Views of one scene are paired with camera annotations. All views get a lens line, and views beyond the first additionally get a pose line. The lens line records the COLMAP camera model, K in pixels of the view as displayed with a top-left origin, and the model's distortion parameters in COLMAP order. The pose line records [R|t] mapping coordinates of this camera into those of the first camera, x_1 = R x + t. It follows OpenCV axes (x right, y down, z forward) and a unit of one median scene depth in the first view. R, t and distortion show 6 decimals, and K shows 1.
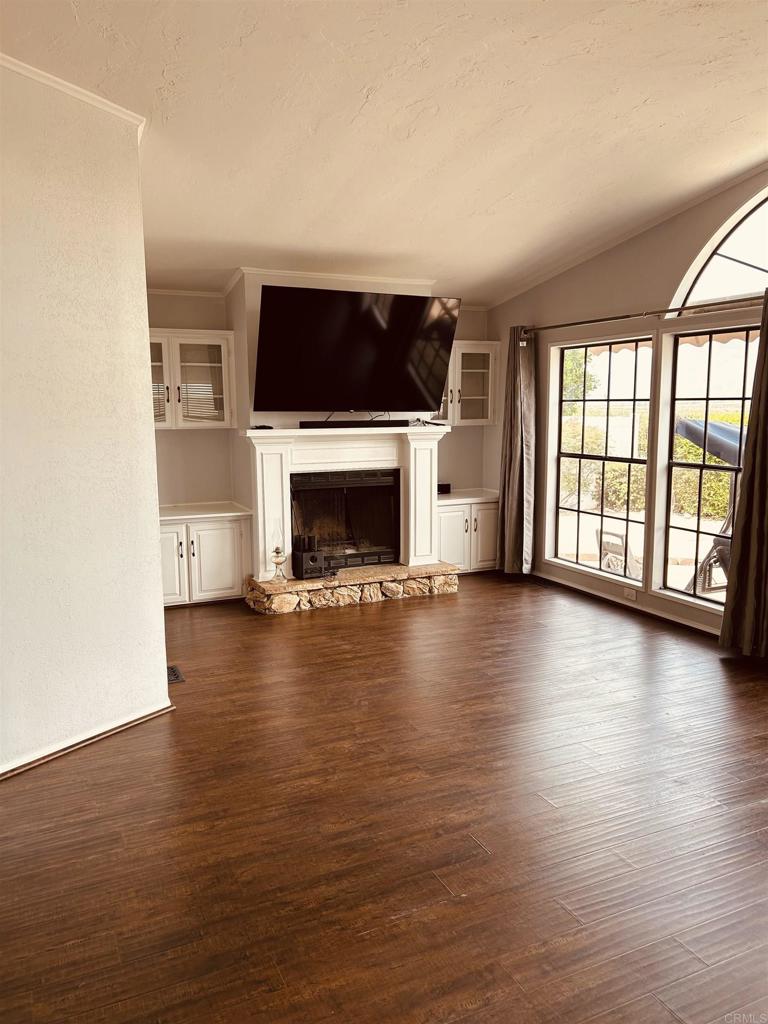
lens RADIAL K [[751.6, 0, 384.0], [0, 751.6, 512.0], [0, 0, 1]] dist [0.002978, -0.001193]
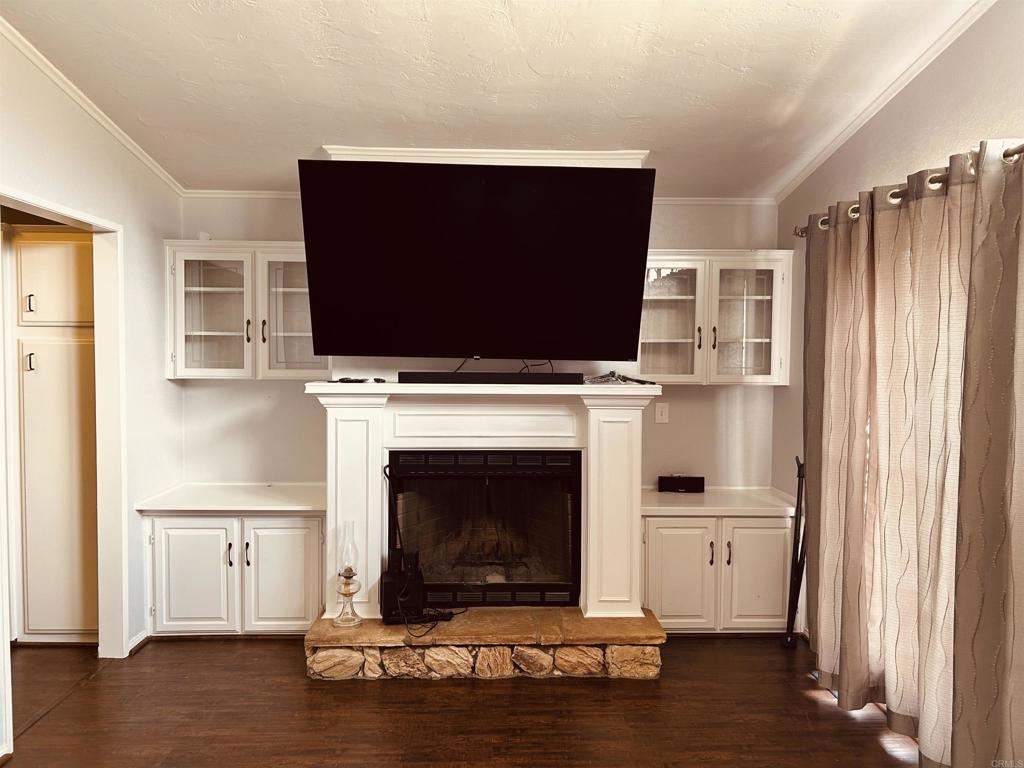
lens RADIAL K [[751.6, 0, 512.0], [0, 751.6, 384.0], [0, 0, 1]] dist [0.002978, -0.001193]
pose [[0.919681, 0.024231, -0.391918, 0.223530], [-0.065386, 0.993610, -0.092004, -0.056344], [0.387184, 0.110240, 0.915388, 0.437334]]
